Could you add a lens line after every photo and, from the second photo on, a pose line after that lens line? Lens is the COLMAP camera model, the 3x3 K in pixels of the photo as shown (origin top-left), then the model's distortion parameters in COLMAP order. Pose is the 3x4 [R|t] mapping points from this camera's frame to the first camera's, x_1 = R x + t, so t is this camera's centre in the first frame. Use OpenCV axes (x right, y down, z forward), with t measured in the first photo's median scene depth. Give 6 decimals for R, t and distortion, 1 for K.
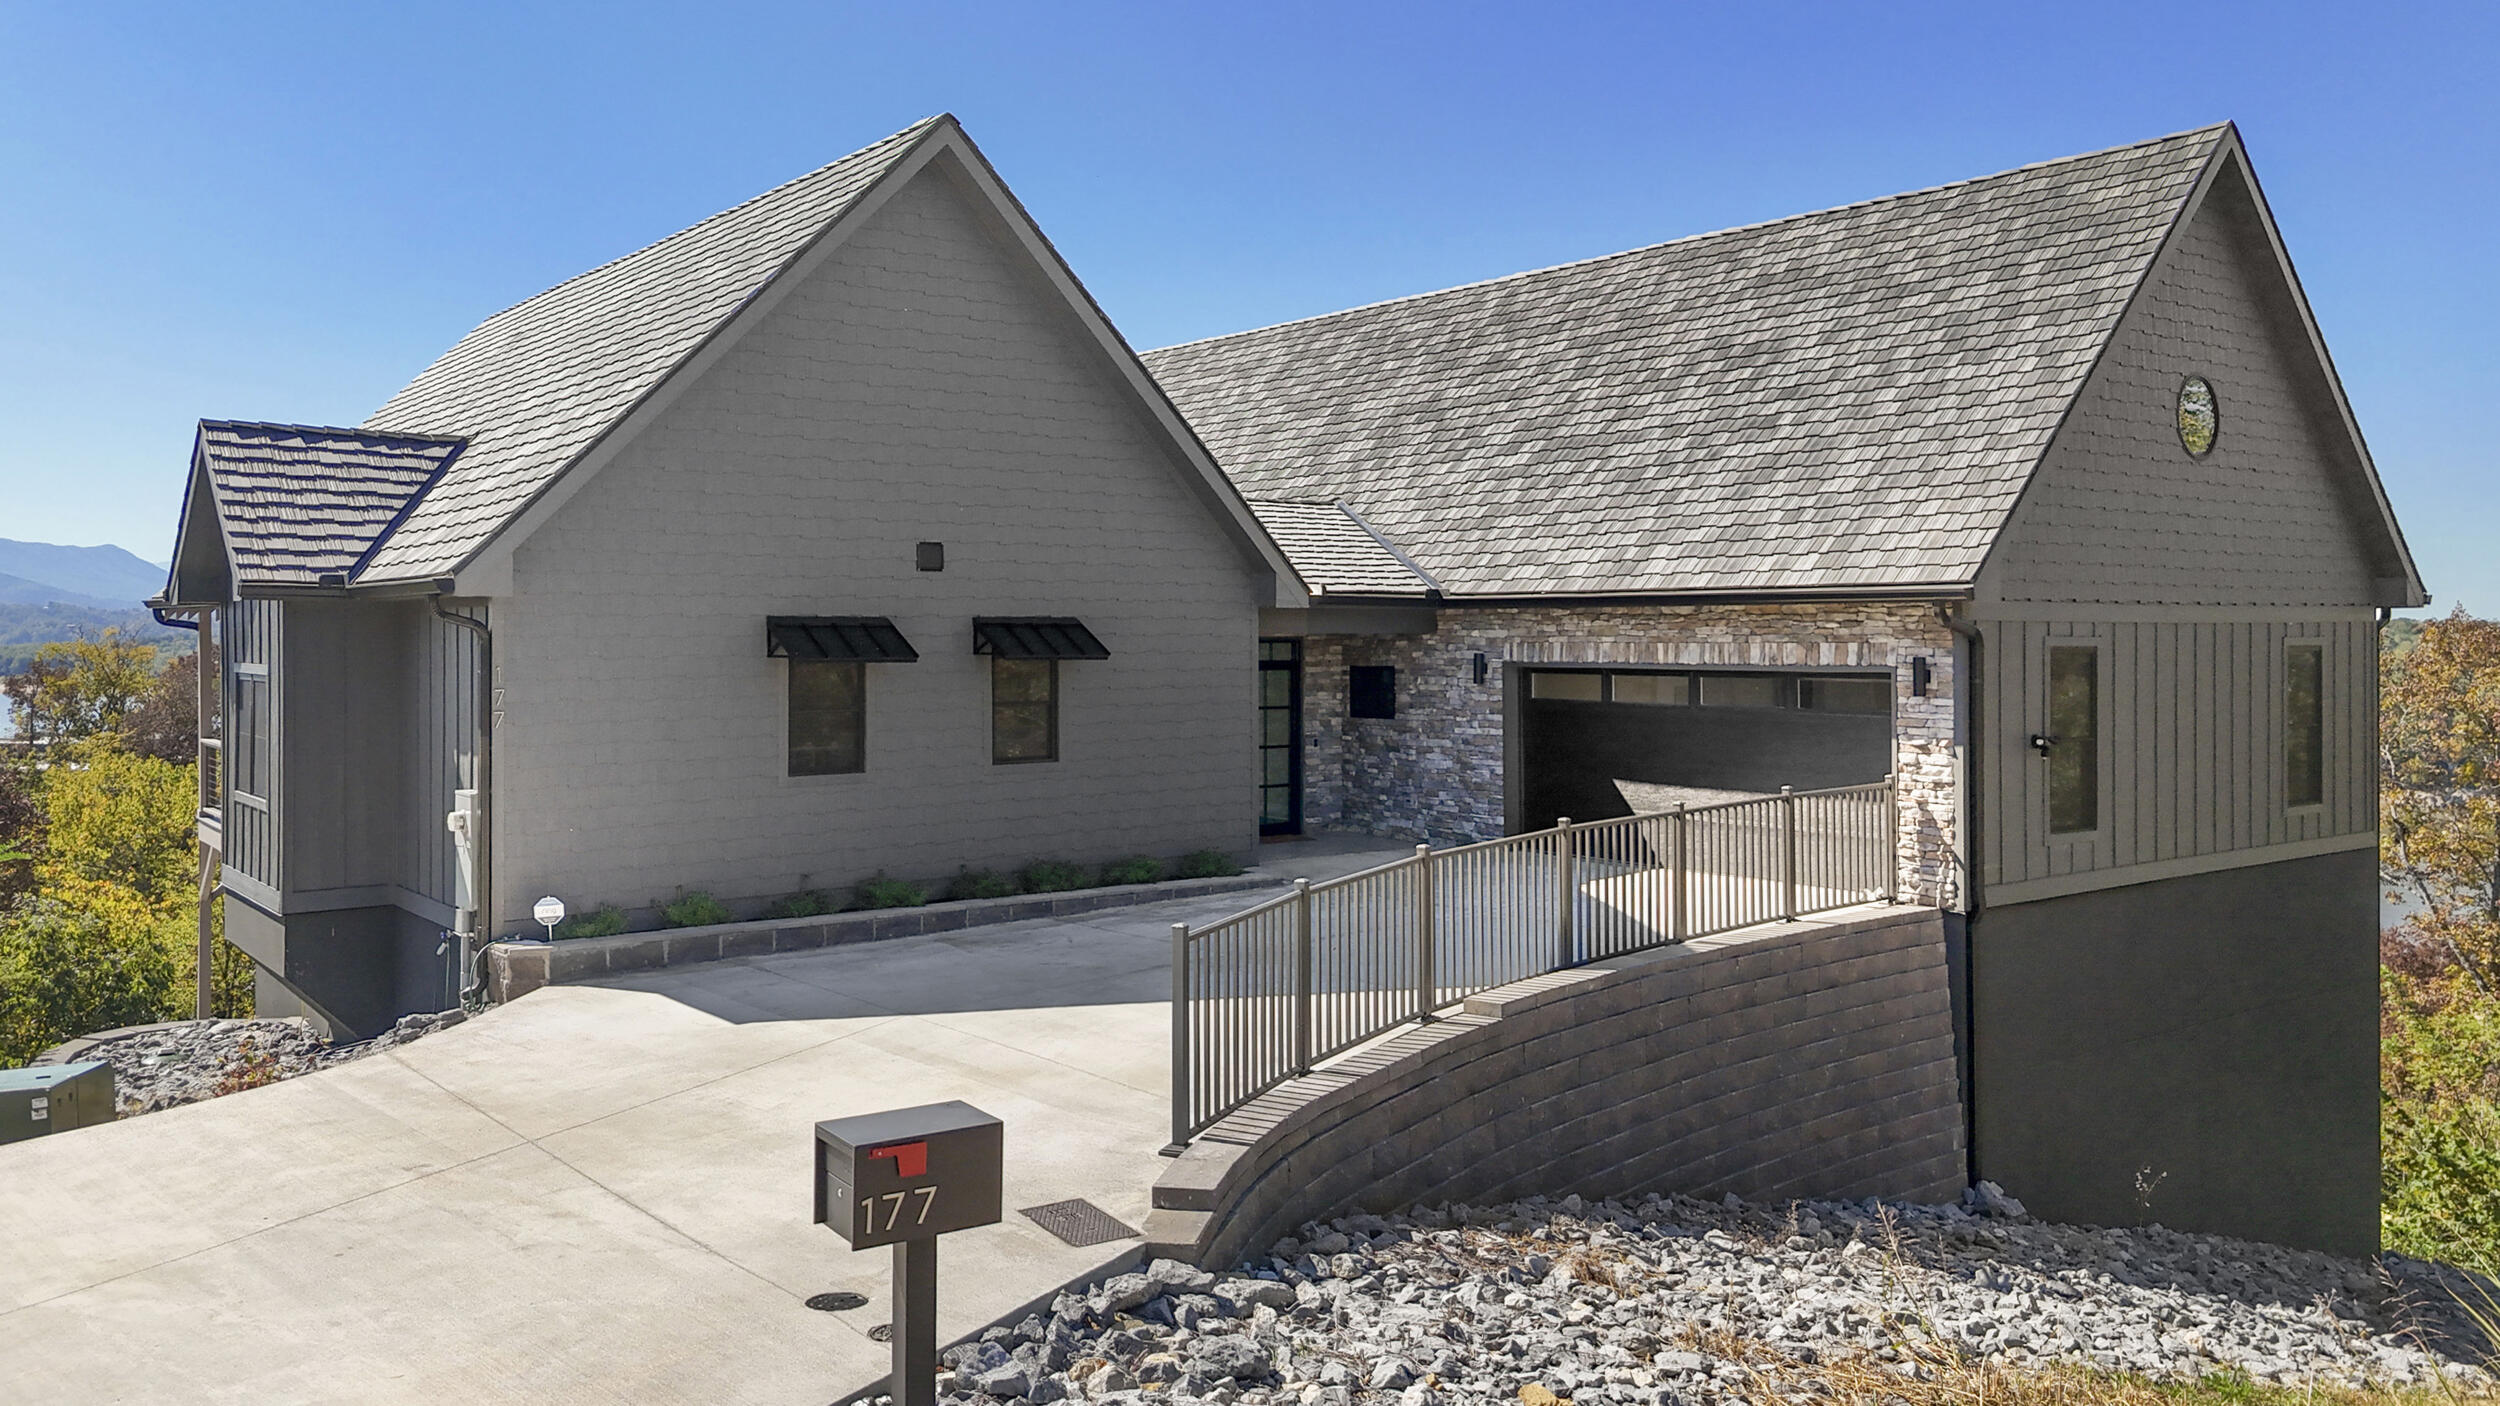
lens RADIAL K [[1874.4, 0, 1250.5], [0, 1874.4, 631.2], [0, 0, 1]] dist [0.055911, -0.006298]
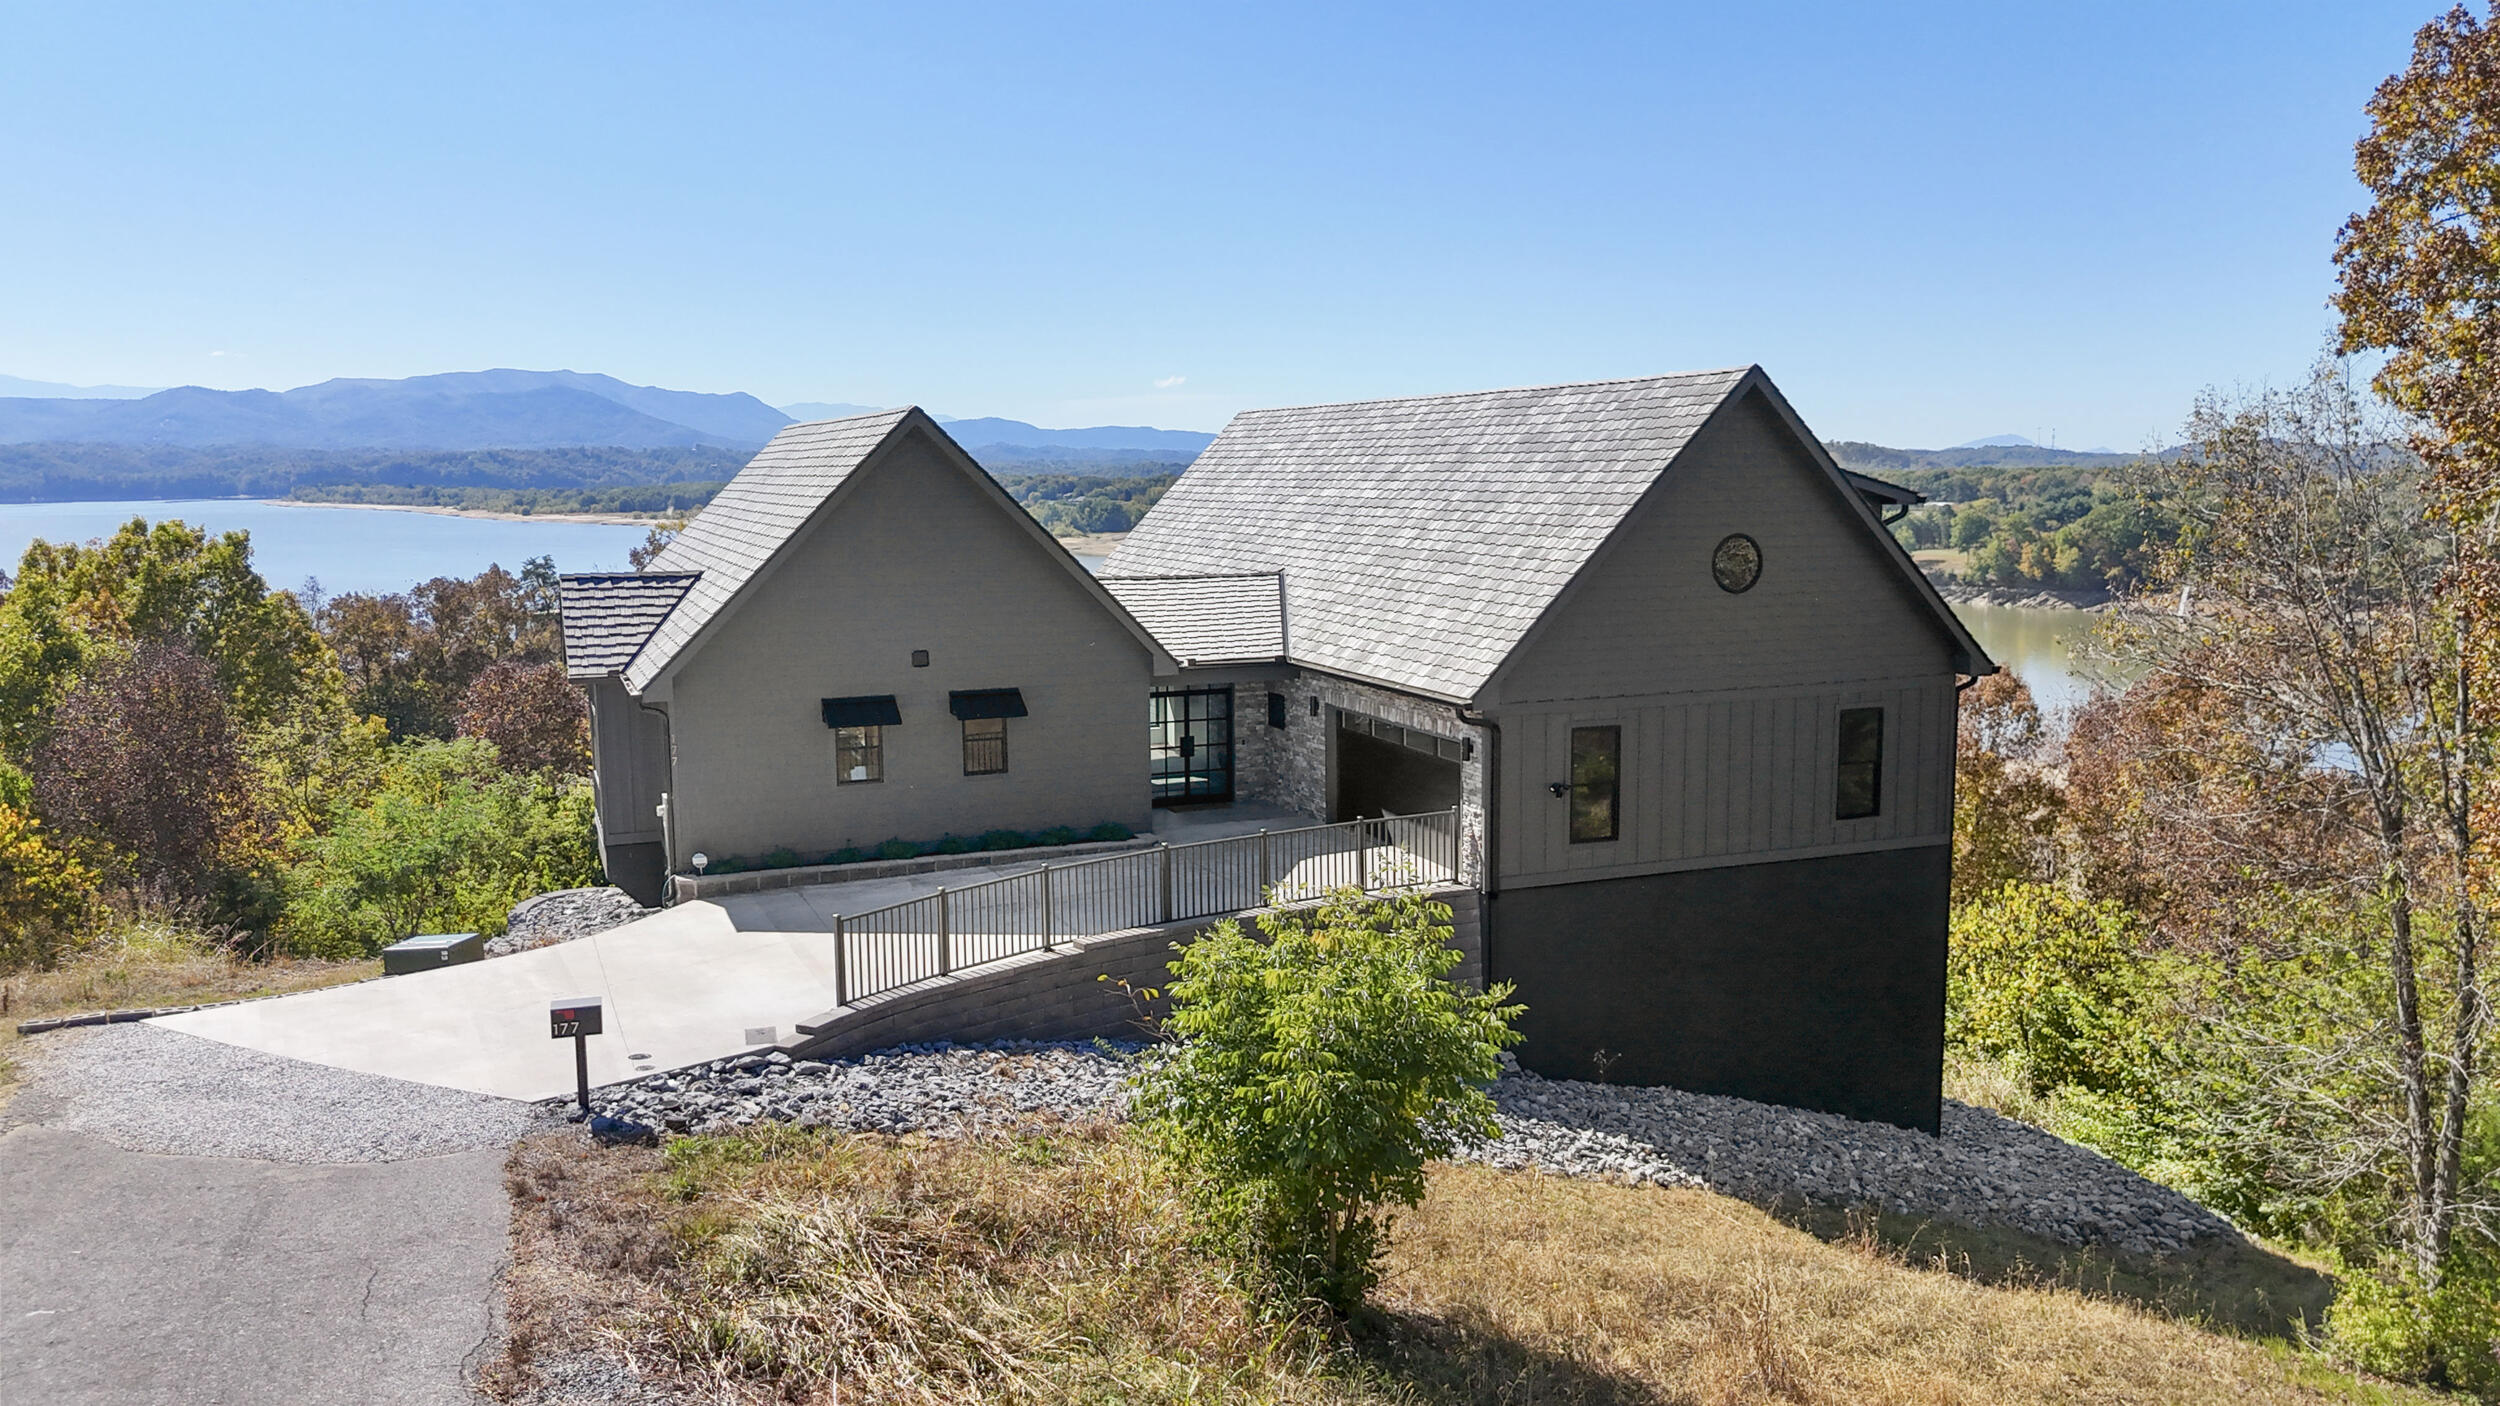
lens RADIAL K [[1857.7, 0, 1250.0], [0, 1857.7, 703.0], [0, 0, 1]] dist [0.072092, -0.053770]
pose [[0.962091, 0.025310, -0.271551, 0.603565], [0.009835, 0.991817, 0.127288, -0.219914], [0.272551, -0.125134, 0.953969, -0.575940]]
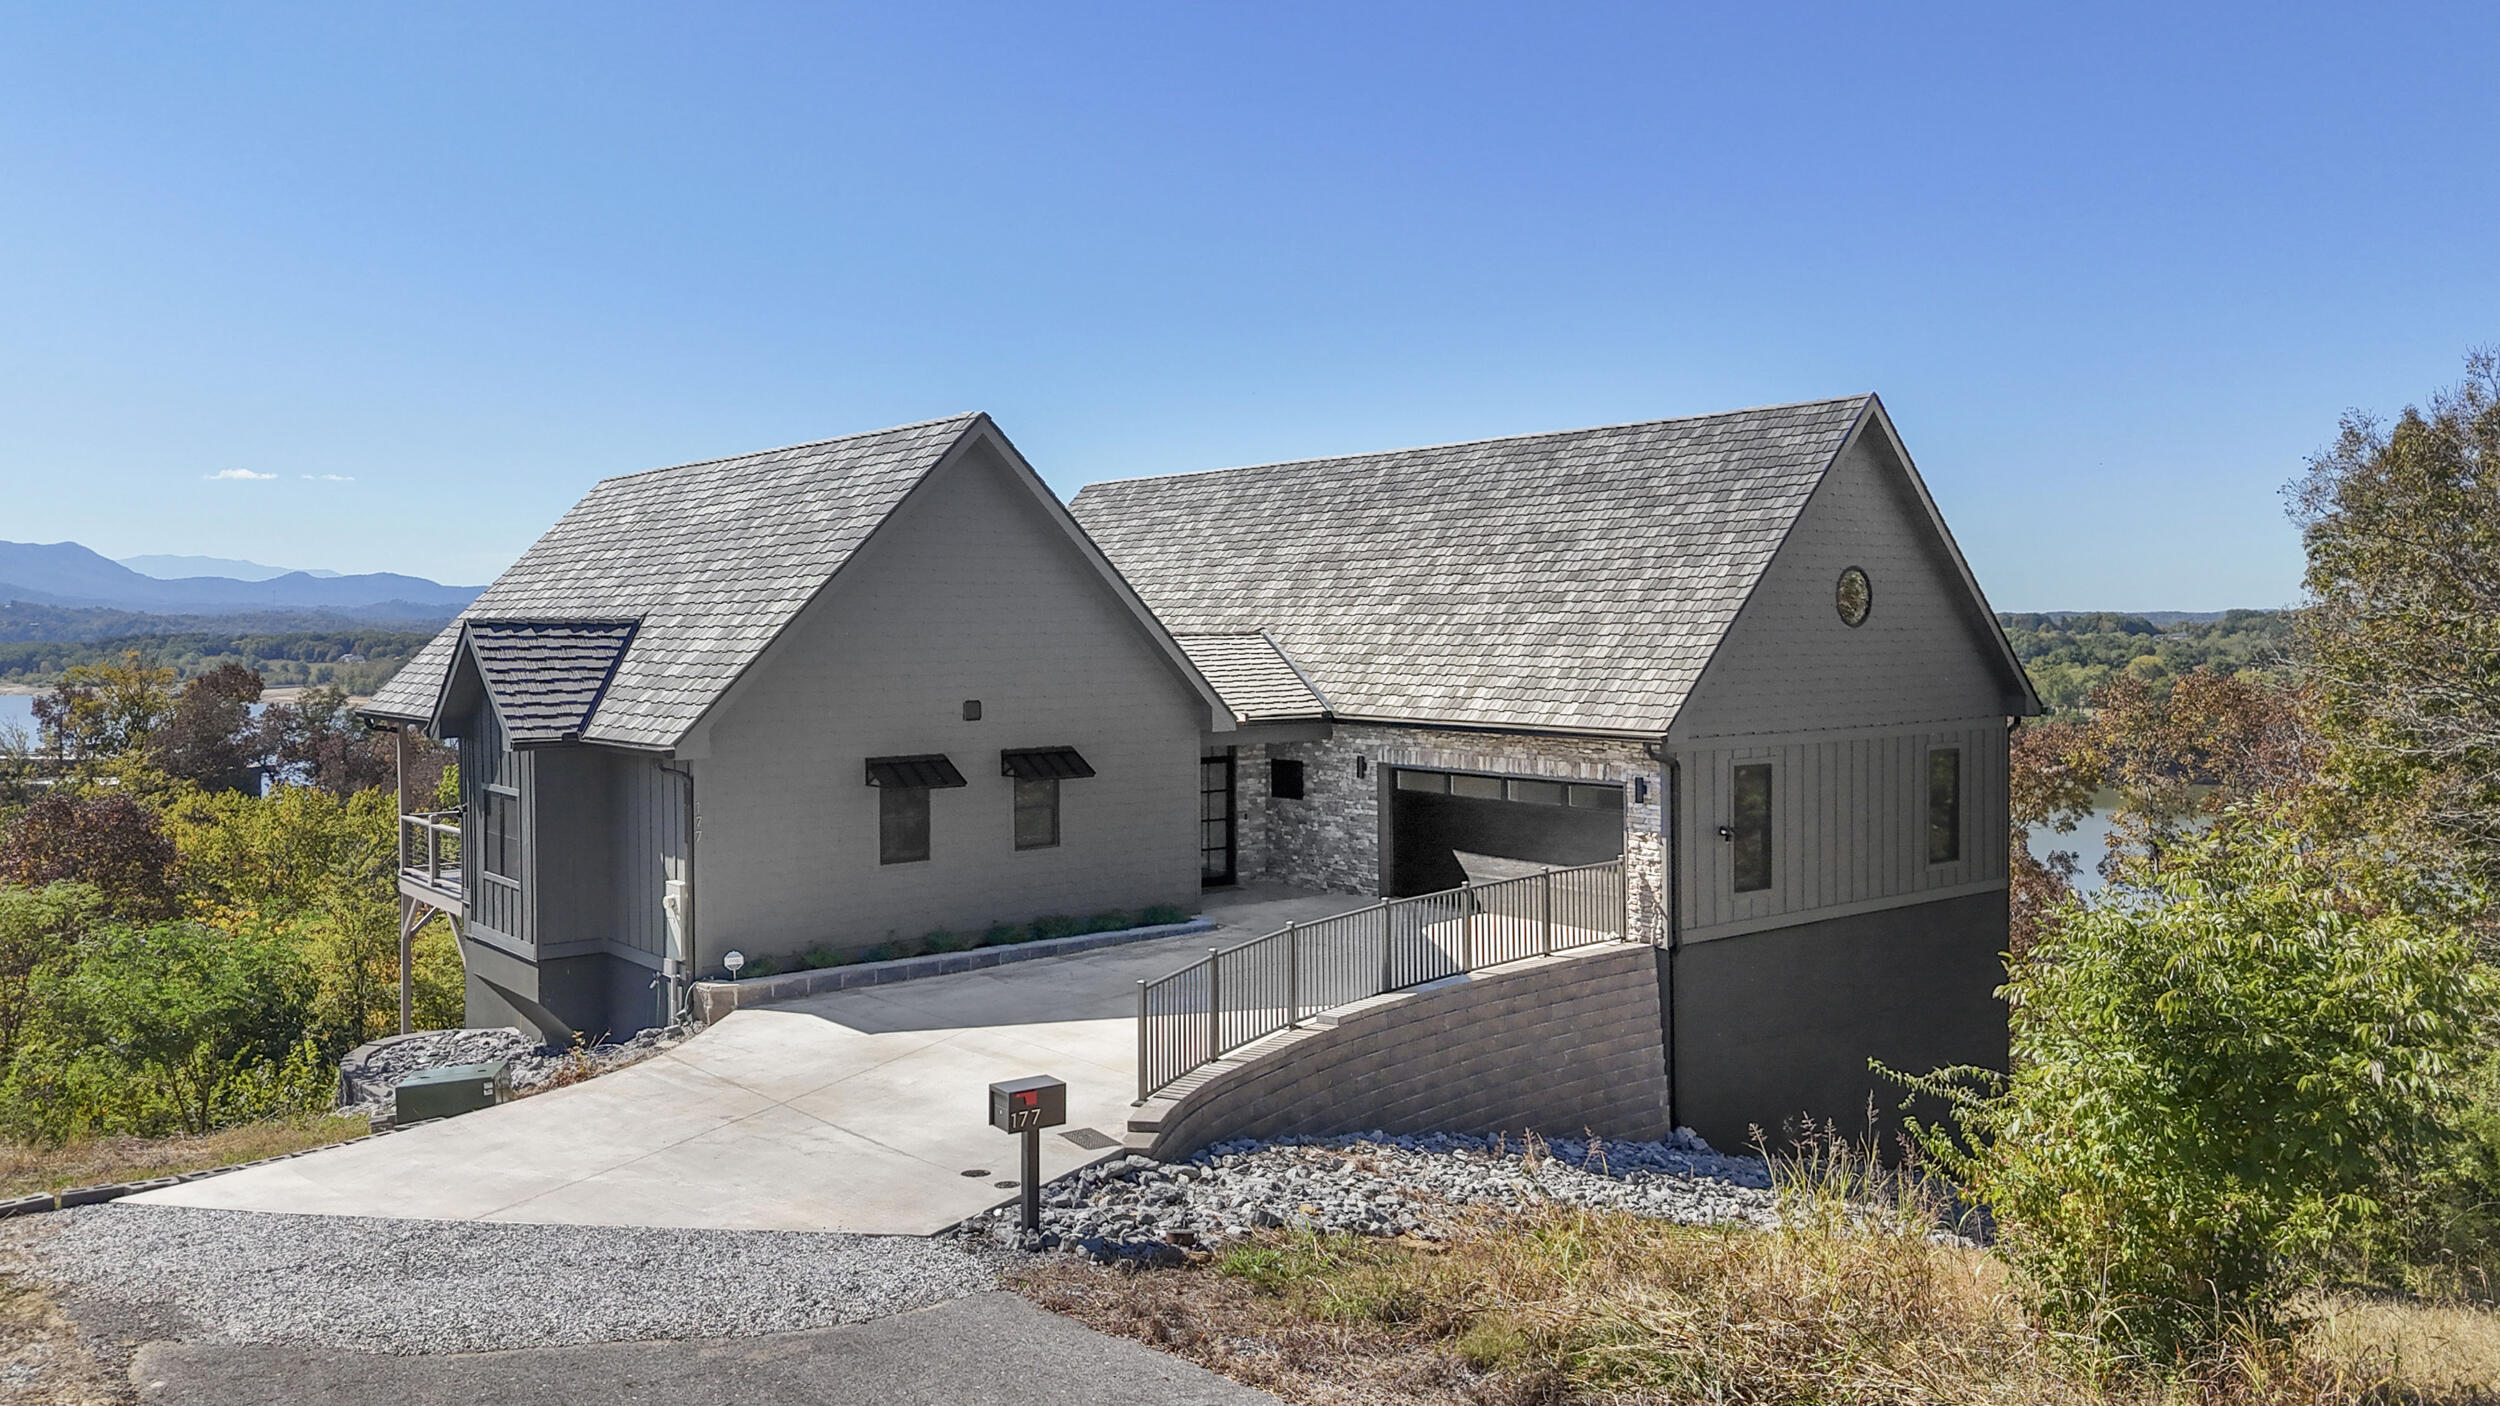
lens RADIAL K [[1856.8, 0, 1251.8], [0, 1856.8, 664.5], [0, 0, 1]] dist [0.113149, -0.114116]
pose [[0.999838, -0.006830, 0.016640, 0.023735], [0.006446, 0.999714, 0.023043, -0.110105], [-0.016793, -0.022932, 0.999596, -0.462639]]
